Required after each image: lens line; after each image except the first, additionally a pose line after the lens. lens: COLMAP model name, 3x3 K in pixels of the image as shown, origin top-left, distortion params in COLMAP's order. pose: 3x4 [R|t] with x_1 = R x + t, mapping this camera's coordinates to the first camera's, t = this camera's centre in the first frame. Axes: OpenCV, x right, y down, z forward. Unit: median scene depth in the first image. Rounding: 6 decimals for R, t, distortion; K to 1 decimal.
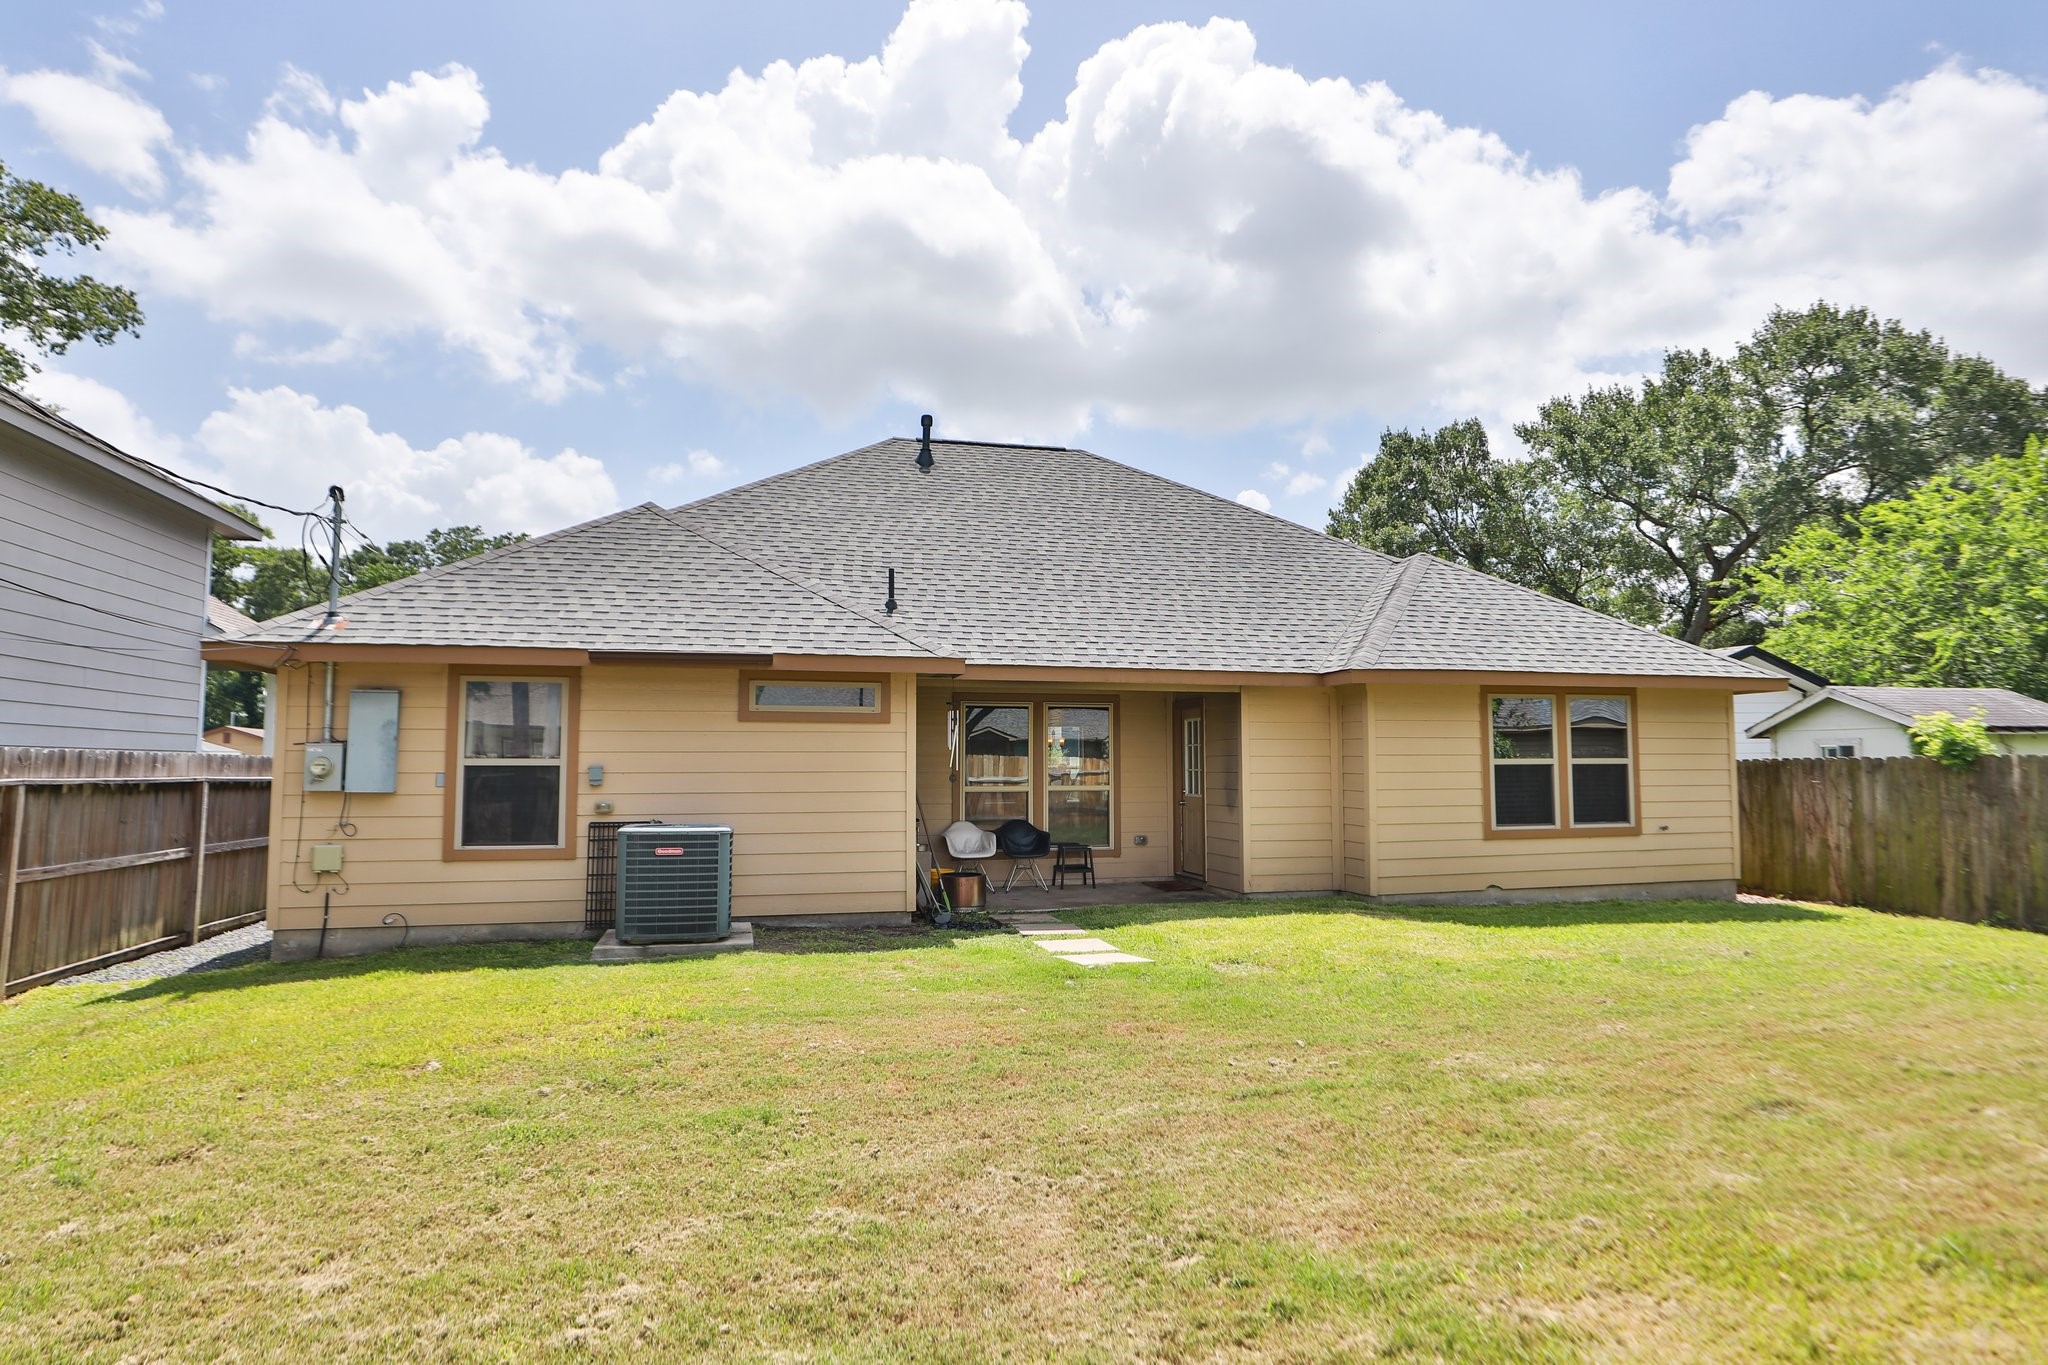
lens RADIAL K [[1023.9, 0, 1020.5], [0, 1023.9, 704.2], [0, 0, 1]] dist [-0.035584, 0.003320]
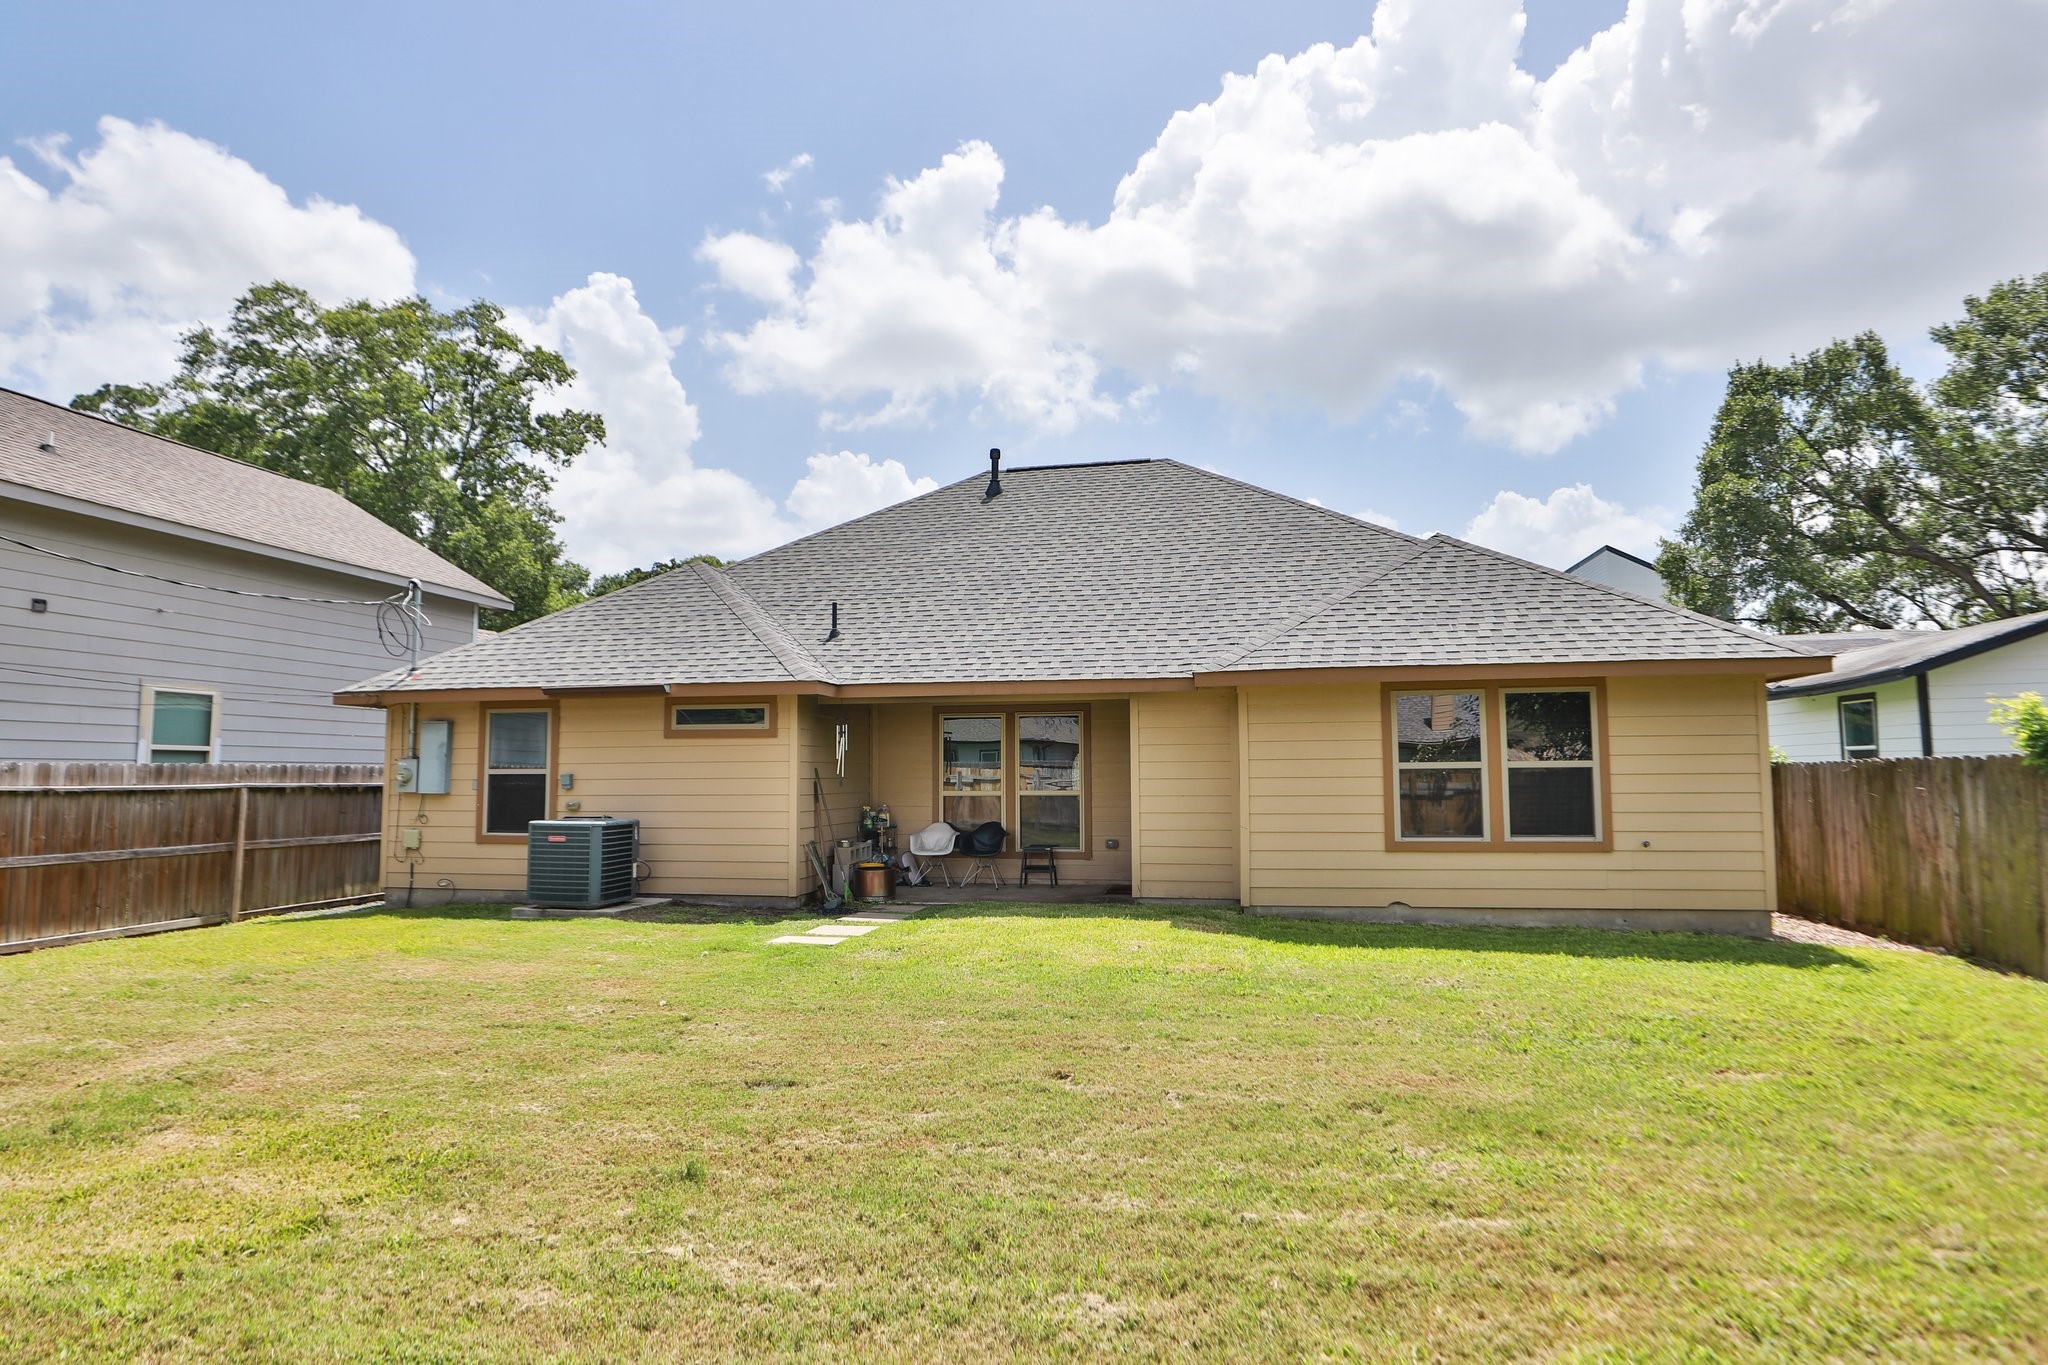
lens RADIAL K [[1023.9, 0, 1022.5], [0, 1023.9, 702.8], [0, 0, 1]] dist [-0.035584, 0.003320]
pose [[0.909492, -0.032329, -0.414462, 0.545279], [0.029664, 0.999477, -0.012866, 0.002153], [0.414662, -0.000593, 0.909975, 0.034448]]
